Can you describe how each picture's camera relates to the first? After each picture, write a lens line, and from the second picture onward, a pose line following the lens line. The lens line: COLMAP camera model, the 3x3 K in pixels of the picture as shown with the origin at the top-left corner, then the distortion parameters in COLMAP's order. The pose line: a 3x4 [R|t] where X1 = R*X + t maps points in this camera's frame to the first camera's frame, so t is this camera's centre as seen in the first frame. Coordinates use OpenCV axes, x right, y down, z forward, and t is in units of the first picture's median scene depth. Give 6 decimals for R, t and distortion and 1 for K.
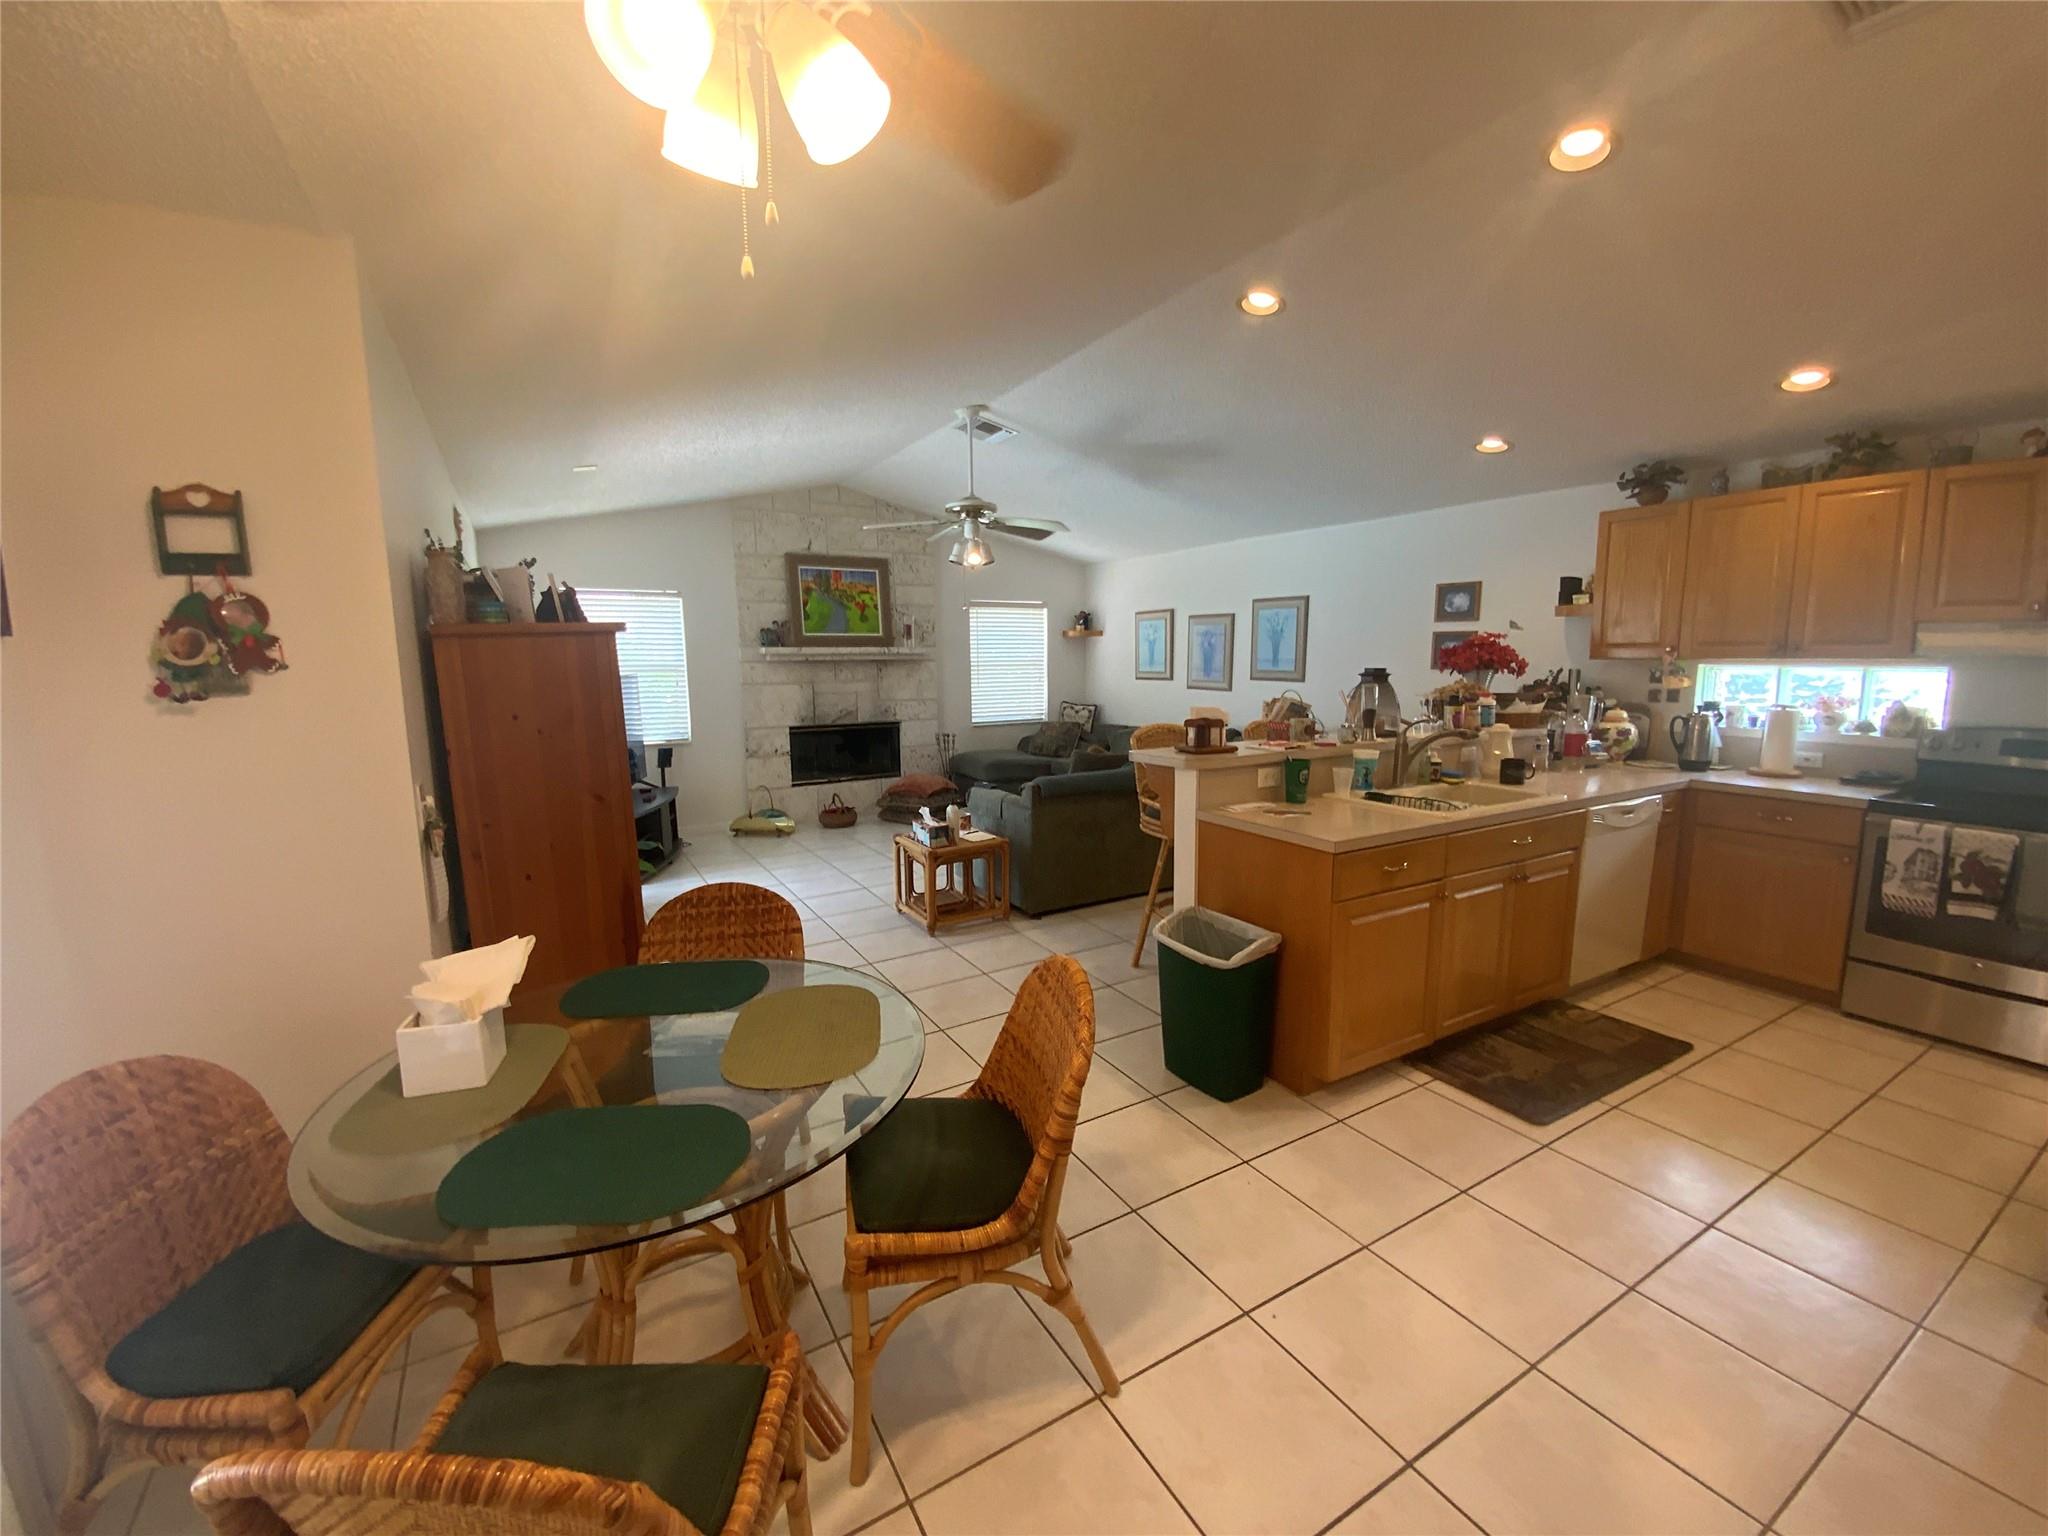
lens RADIAL K [[841.2, 0, 1034.9], [0, 841.2, 769.5], [0, 0, 1]] dist [-0.004505, -0.003123]
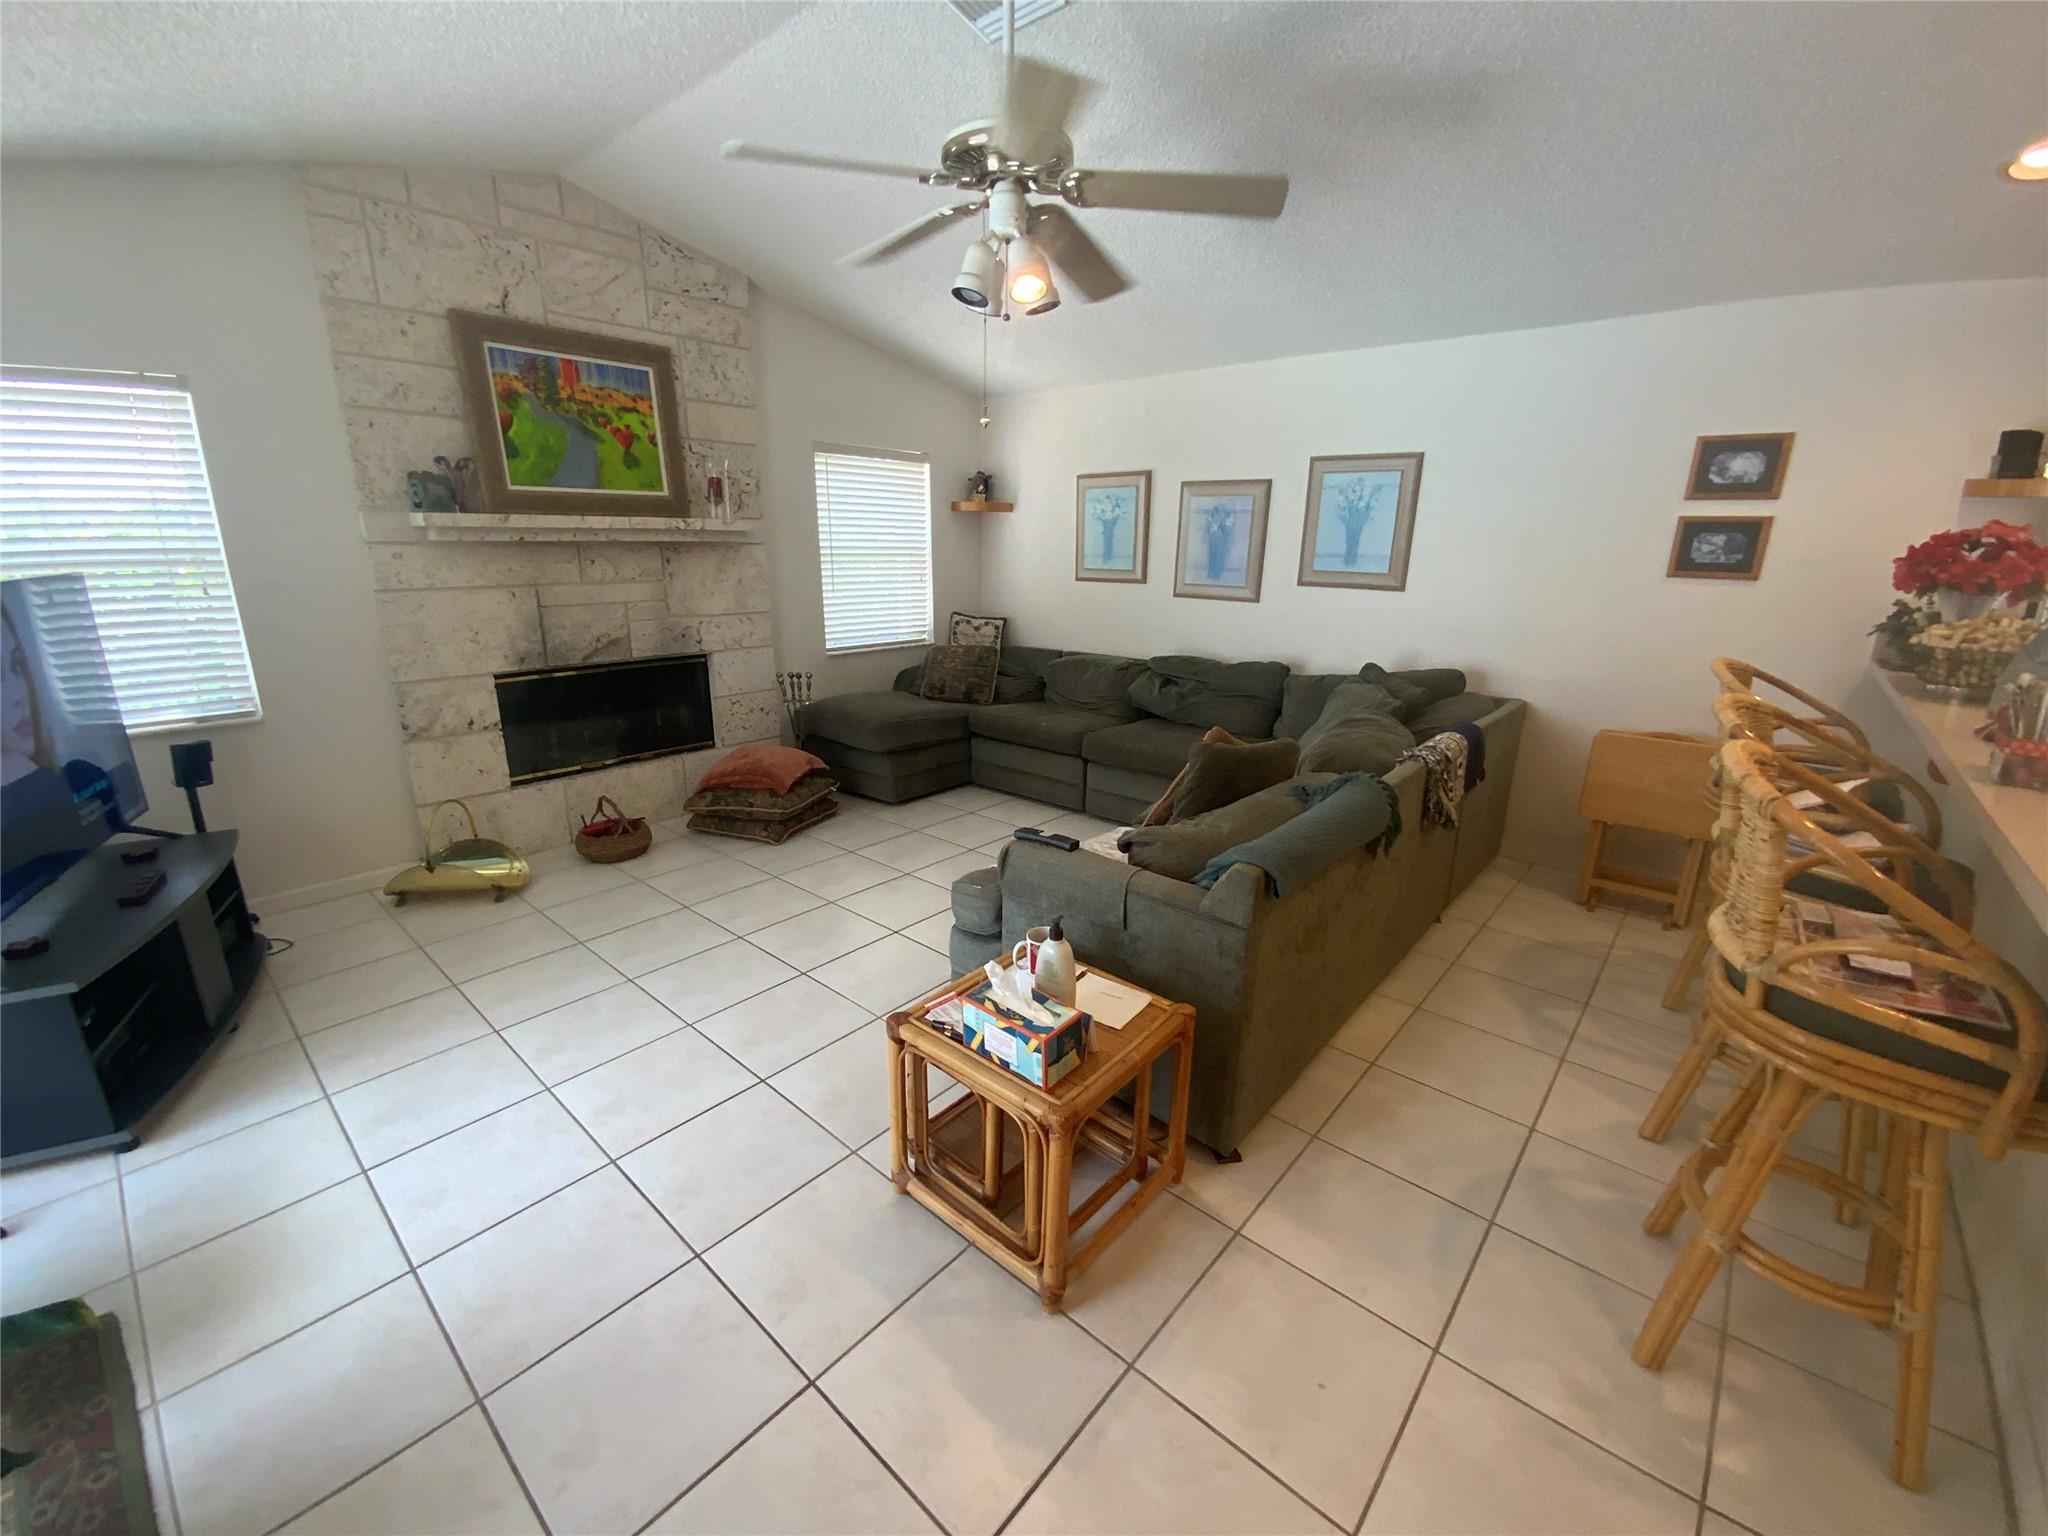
lens RADIAL K [[841.2, 0, 1017.6], [0, 841.2, 770.9], [0, 0, 1]] dist [-0.004505, -0.003123]
pose [[0.953713, -0.060317, 0.294606, -0.140188], [0.020360, 0.990381, 0.136859, -0.054762], [-0.300027, -0.124527, 0.945768, 0.406814]]
